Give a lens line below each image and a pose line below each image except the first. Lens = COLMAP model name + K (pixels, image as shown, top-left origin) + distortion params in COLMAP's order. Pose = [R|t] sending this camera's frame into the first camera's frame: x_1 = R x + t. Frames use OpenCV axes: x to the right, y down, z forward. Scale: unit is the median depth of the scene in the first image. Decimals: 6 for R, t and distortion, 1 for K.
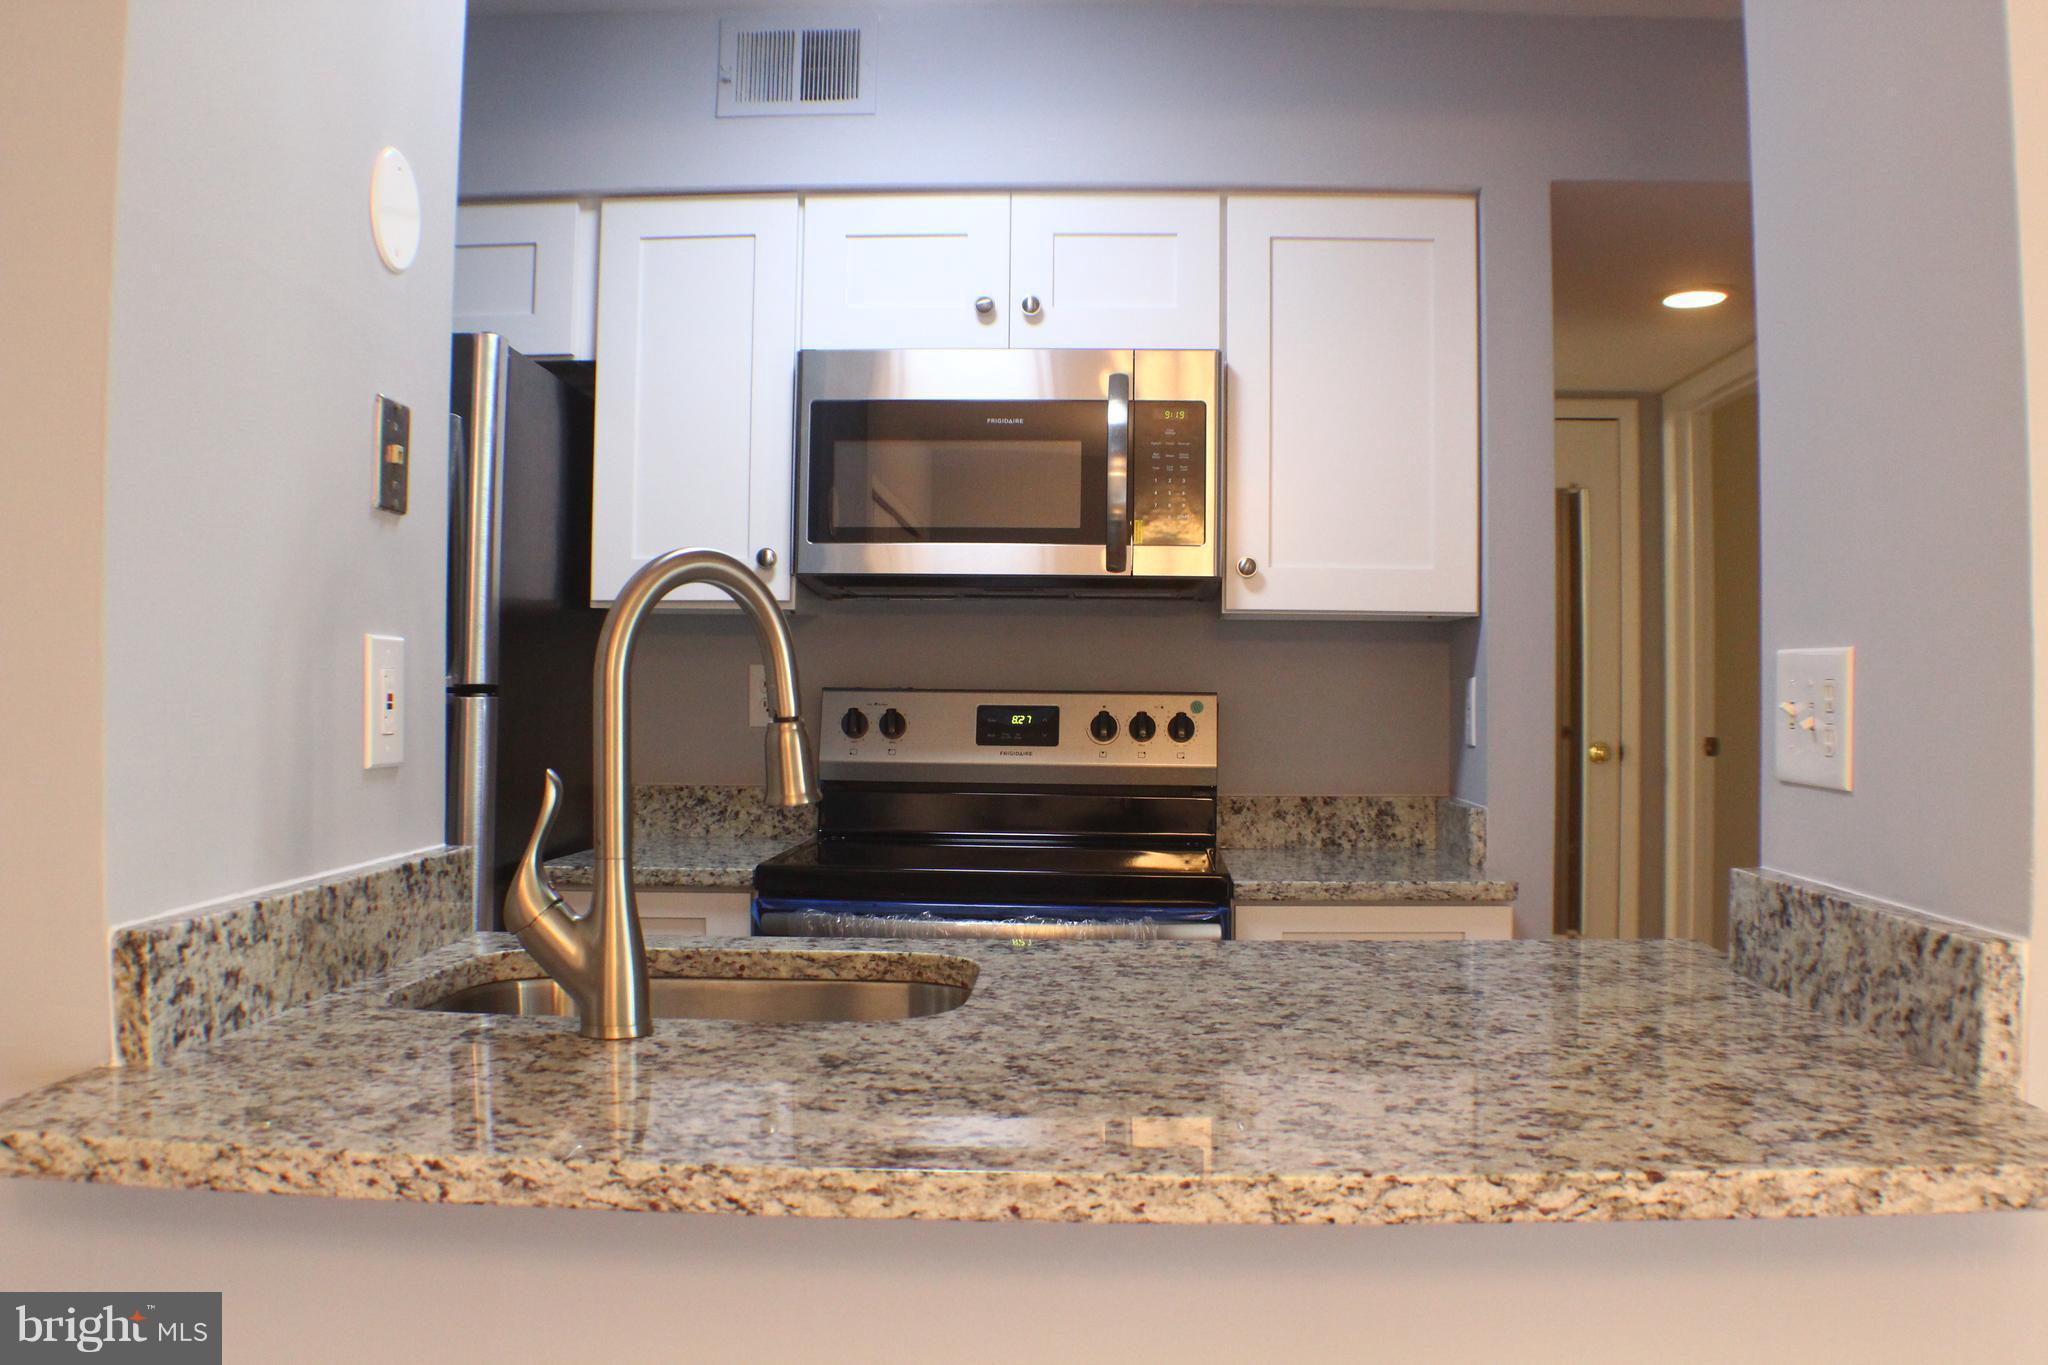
lens RADIAL K [[1786.3, 0, 1024.0], [0, 1786.3, 682.5], [0, 0, 1]] dist [-0.172109, -0.001084]
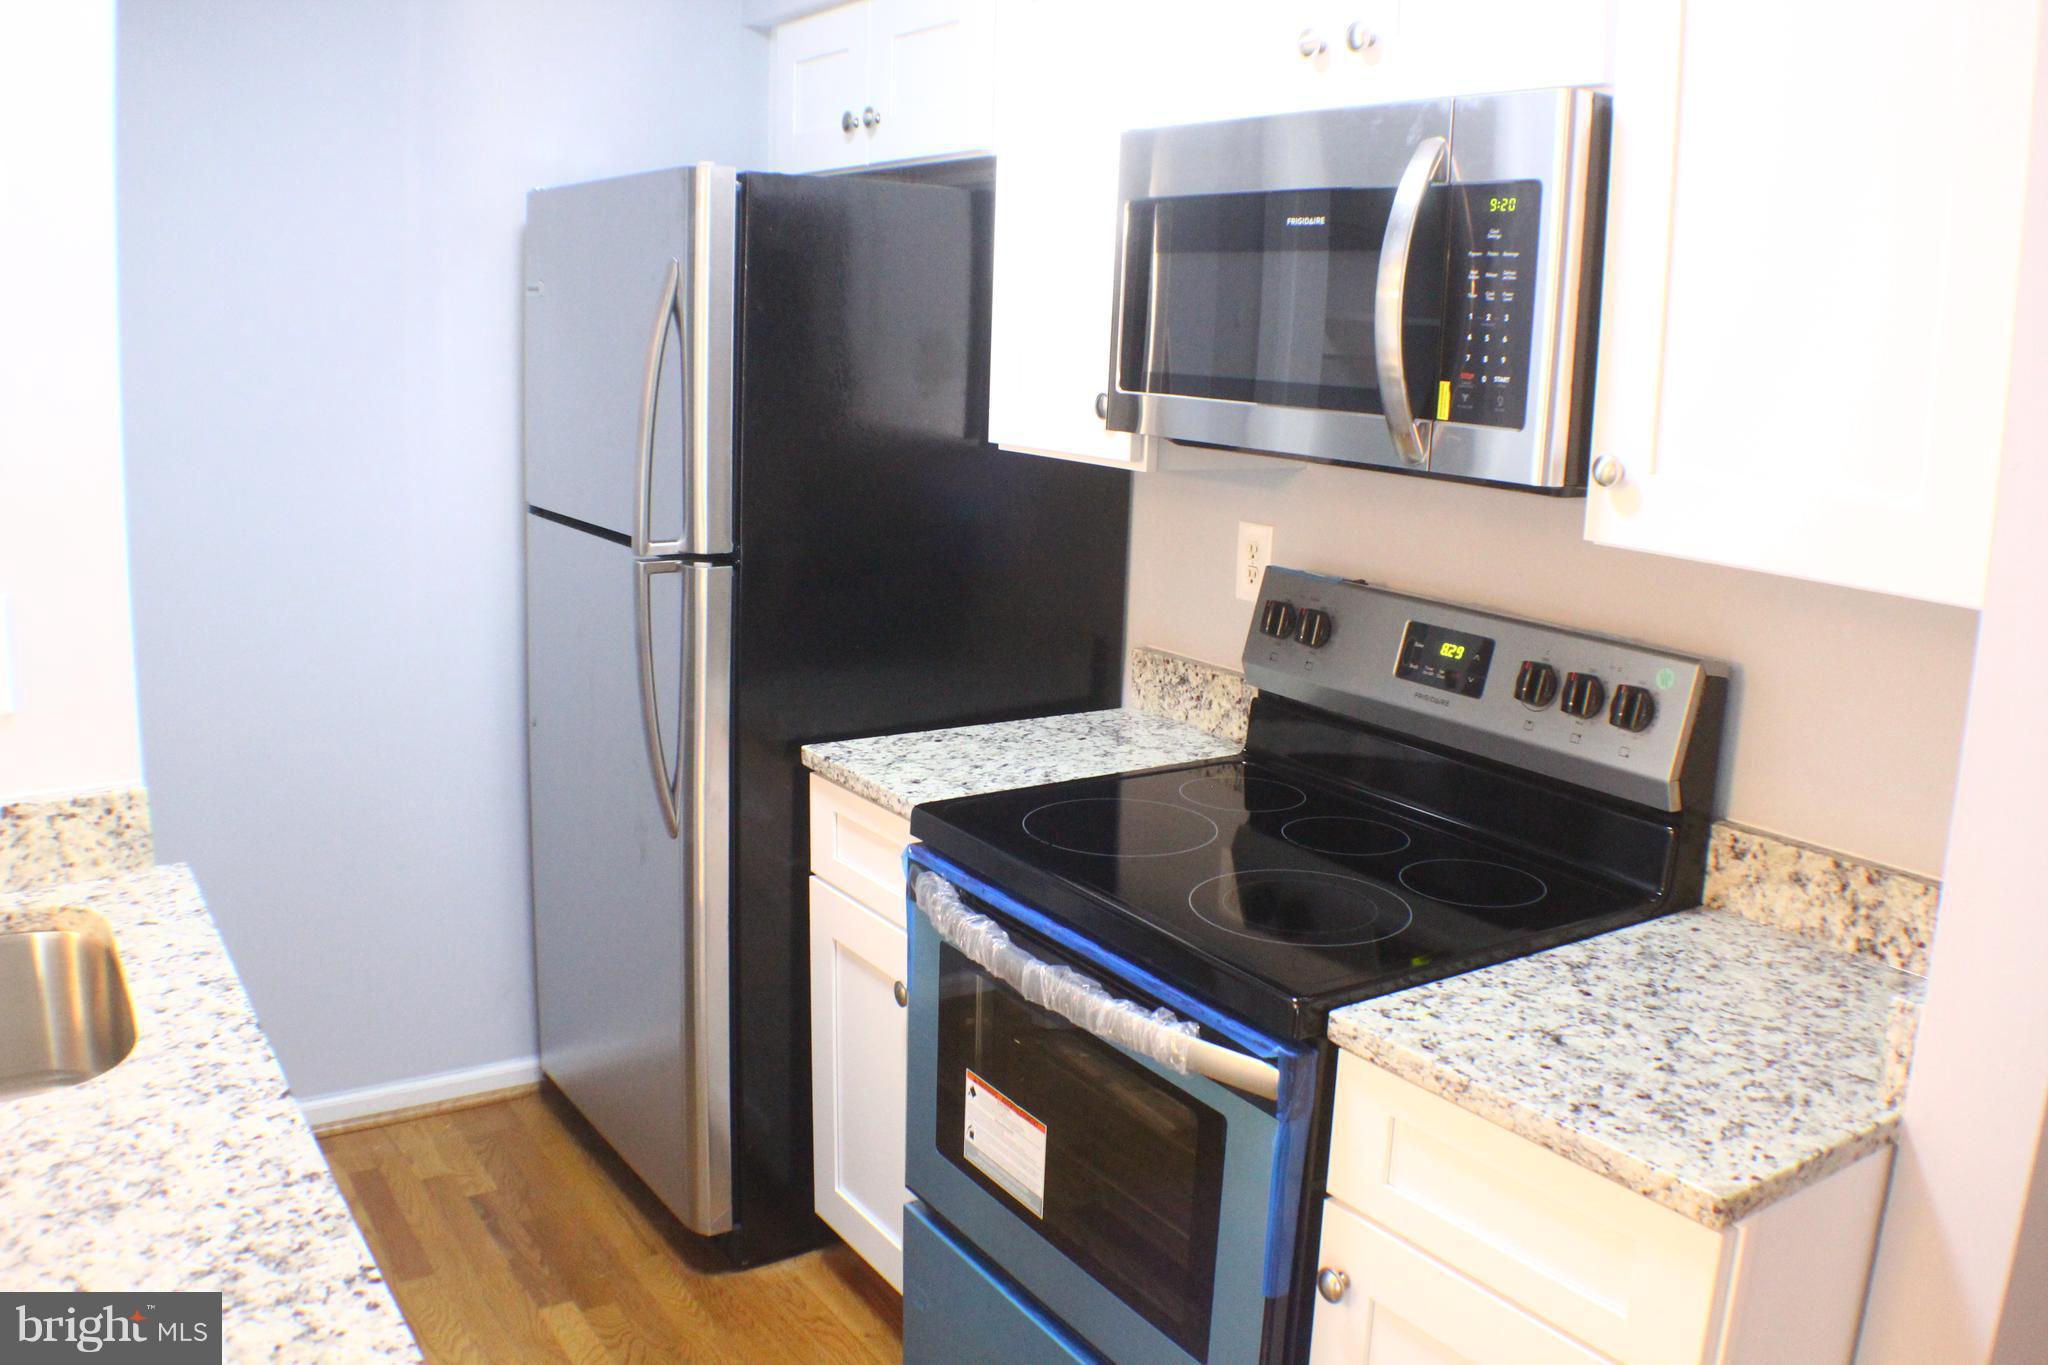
lens RADIAL K [[1685.4, 0, 1022.1], [0, 1685.4, 711.2], [0, 0, 1]] dist [-0.163321, 0.003998]
pose [[0.599829, 0.188104, -0.777703, 0.437342], [-0.020275, 0.975234, 0.220244, -0.102510], [0.799871, -0.116340, 0.588787, 0.533766]]
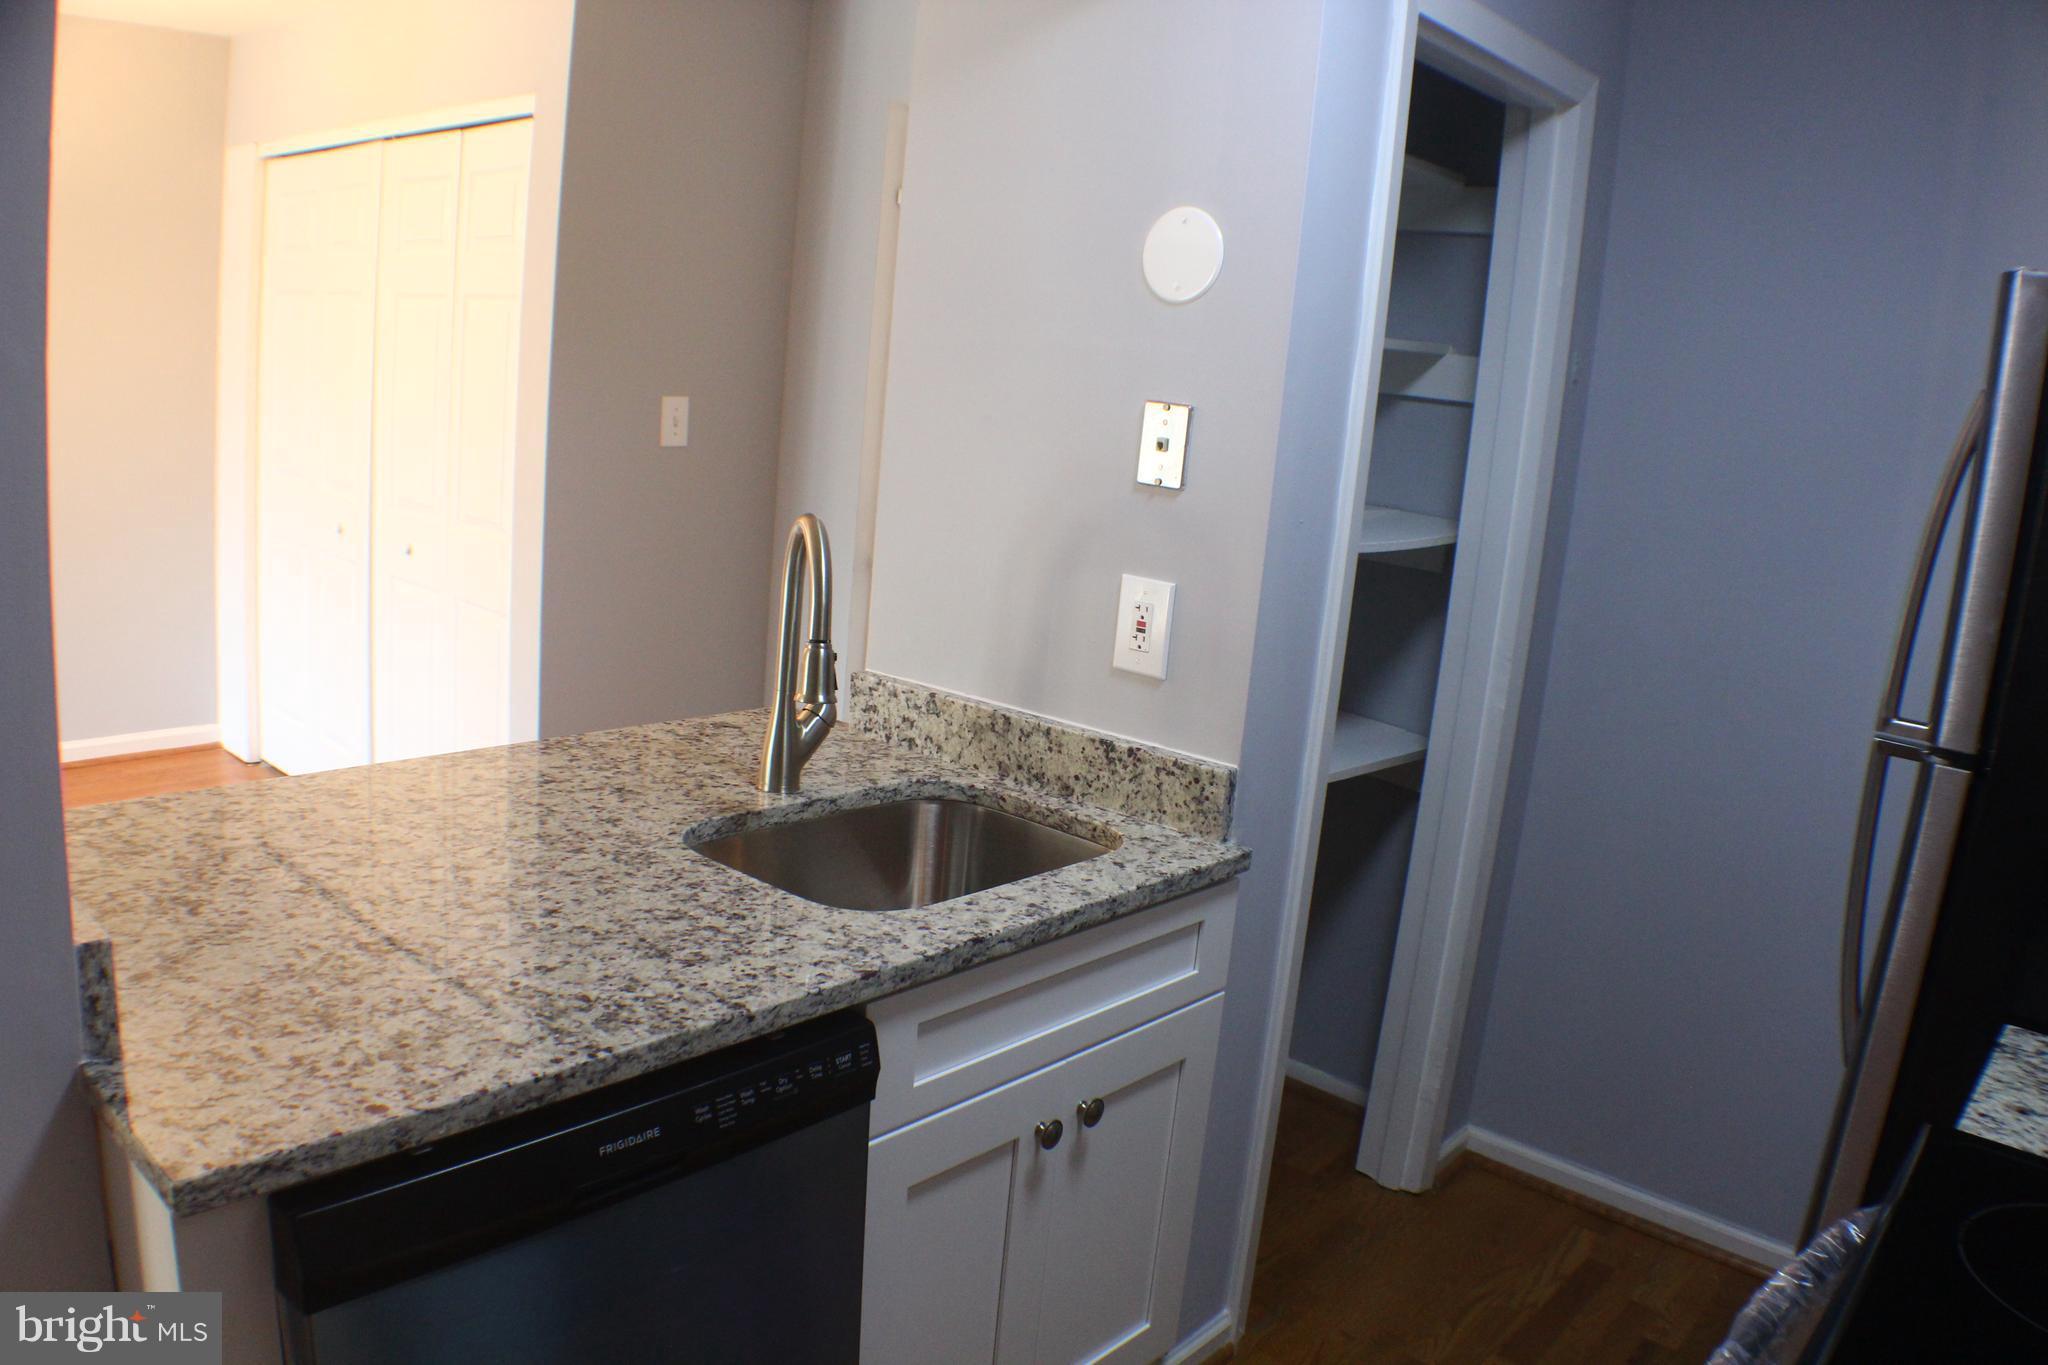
lens RADIAL K [[1513.7, 0, 1024.0], [0, 1513.7, 682.5], [0, 0, 1]] dist [-0.181737, 0.005782]
pose [[-0.615179, 0.108456, -0.780892, 0.347046], [-0.081316, 0.976481, 0.199681, -0.098456], [0.784183, 0.186339, -0.591891, 0.920178]]
